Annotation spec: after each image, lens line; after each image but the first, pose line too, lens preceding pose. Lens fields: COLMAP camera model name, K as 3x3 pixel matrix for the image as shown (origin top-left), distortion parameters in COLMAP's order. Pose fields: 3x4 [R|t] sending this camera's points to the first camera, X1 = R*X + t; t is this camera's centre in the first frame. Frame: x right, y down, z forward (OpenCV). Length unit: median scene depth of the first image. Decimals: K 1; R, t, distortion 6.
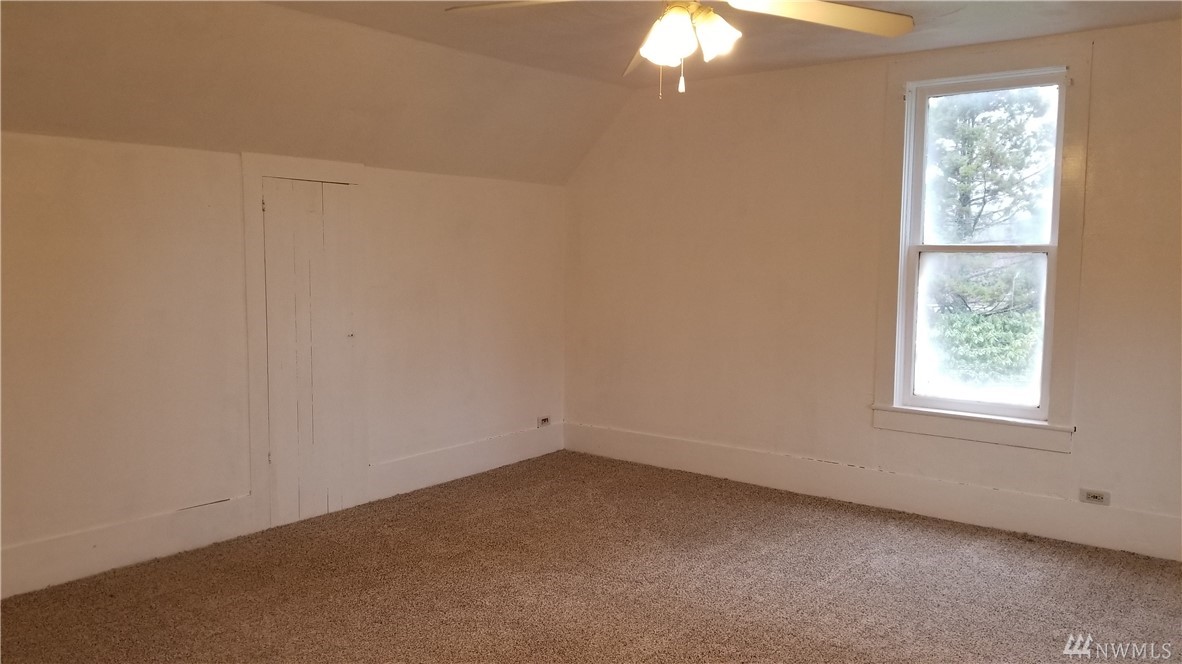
lens RADIAL K [[919.2, 0, 563.6], [0, 919.2, 333.4], [0, 0, 1]] dist [0.075052, -0.115549]
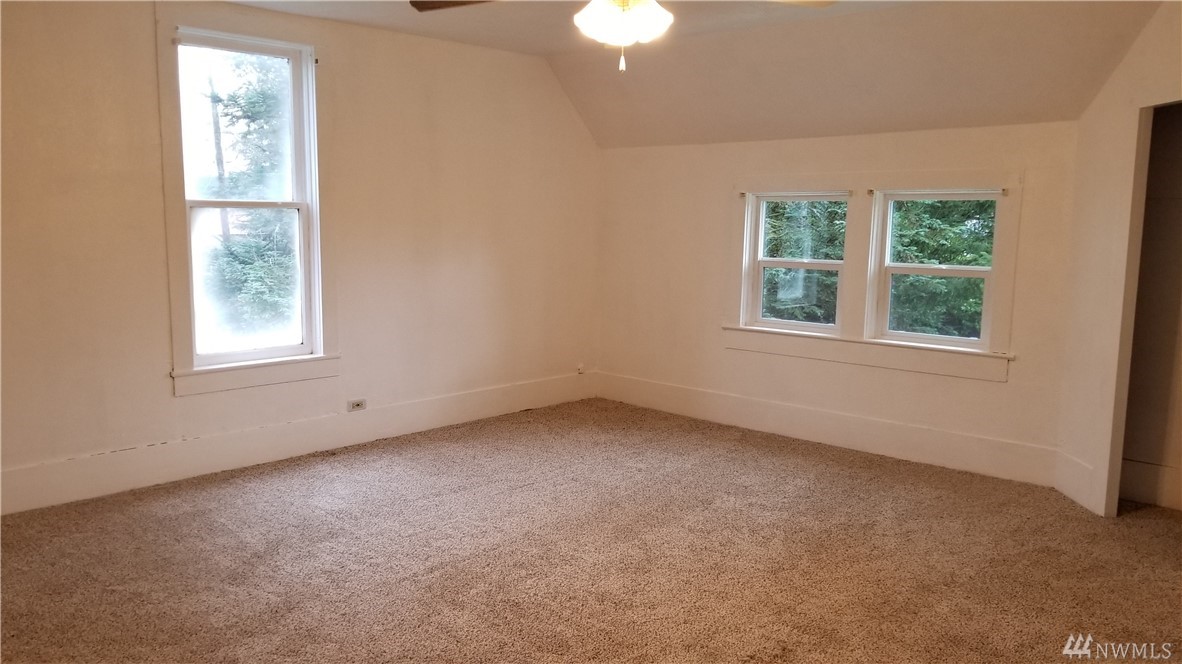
lens RADIAL K [[919.2, 0, 563.0], [0, 919.2, 338.9], [0, 0, 1]] dist [0.075052, -0.115549]
pose [[0.109857, -0.143329, 0.983559, -0.576332], [0.081101, 0.987541, 0.134851, -0.054355], [-0.990633, 0.064954, 0.120112, 0.538721]]
